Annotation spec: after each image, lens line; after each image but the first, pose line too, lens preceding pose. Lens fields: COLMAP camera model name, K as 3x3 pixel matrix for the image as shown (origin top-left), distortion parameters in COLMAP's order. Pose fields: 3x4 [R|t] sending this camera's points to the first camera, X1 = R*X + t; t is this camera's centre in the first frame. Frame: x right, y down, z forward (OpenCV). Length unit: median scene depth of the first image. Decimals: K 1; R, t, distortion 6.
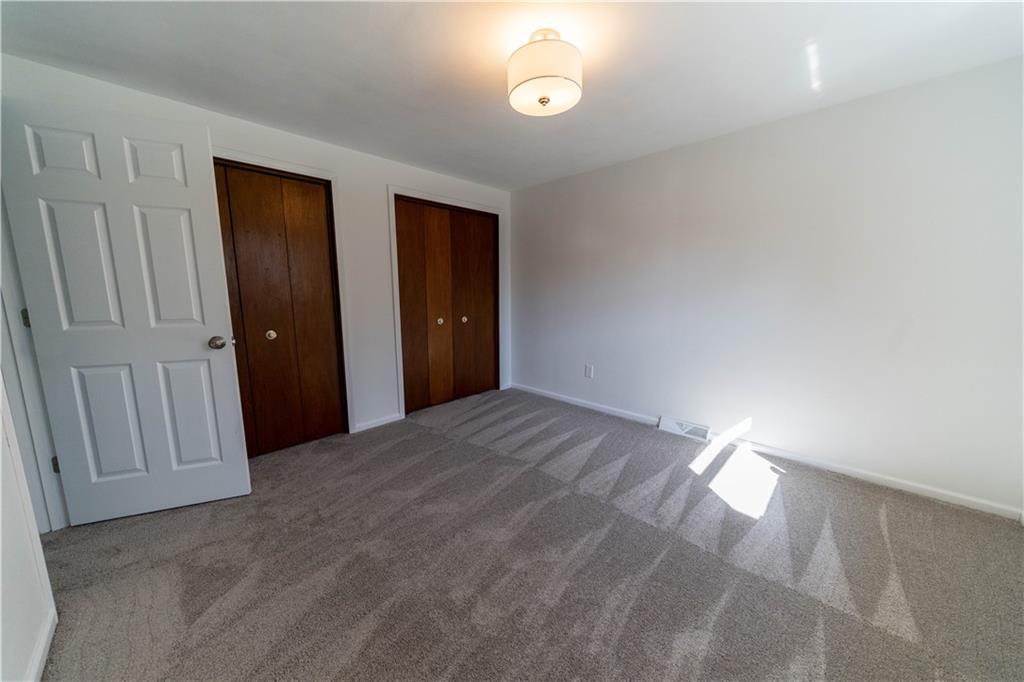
lens RADIAL K [[350.3, 0, 511.7], [0, 350.3, 341.6], [0, 0, 1]] dist [-0.000316, -0.000227]
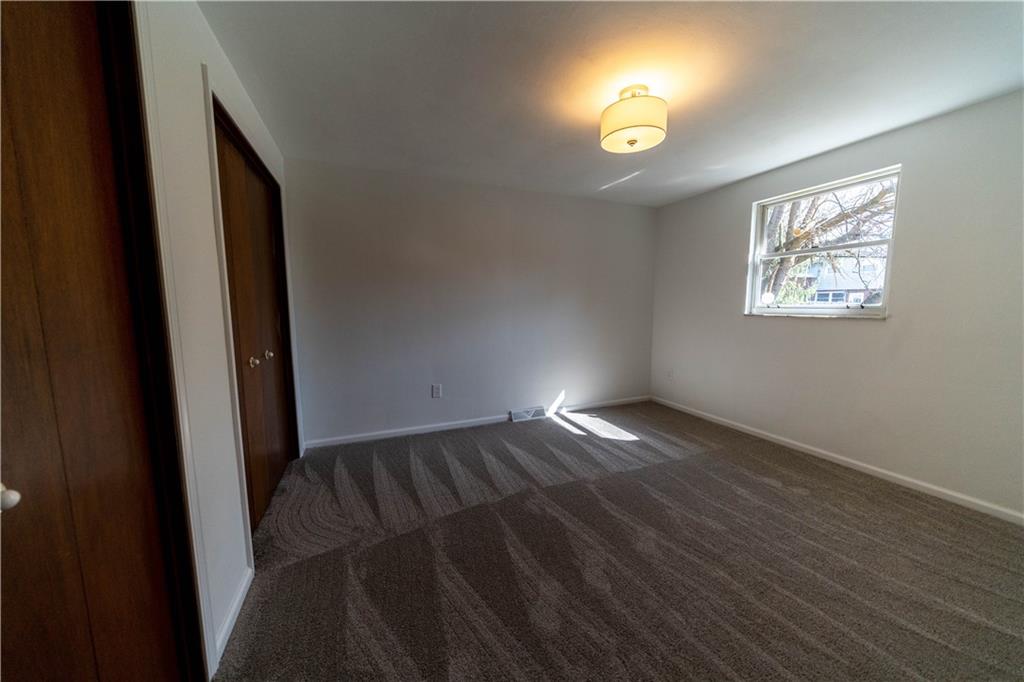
lens RADIAL K [[350.3, 0, 509.3], [0, 350.3, 345.4], [0, 0, 1]] dist [-0.000316, -0.000227]
pose [[0.397408, -0.109040, 0.911141, -0.732003], [0.134969, 0.989062, 0.059496, -0.089360], [-0.907662, 0.099332, 0.407778, 0.586710]]
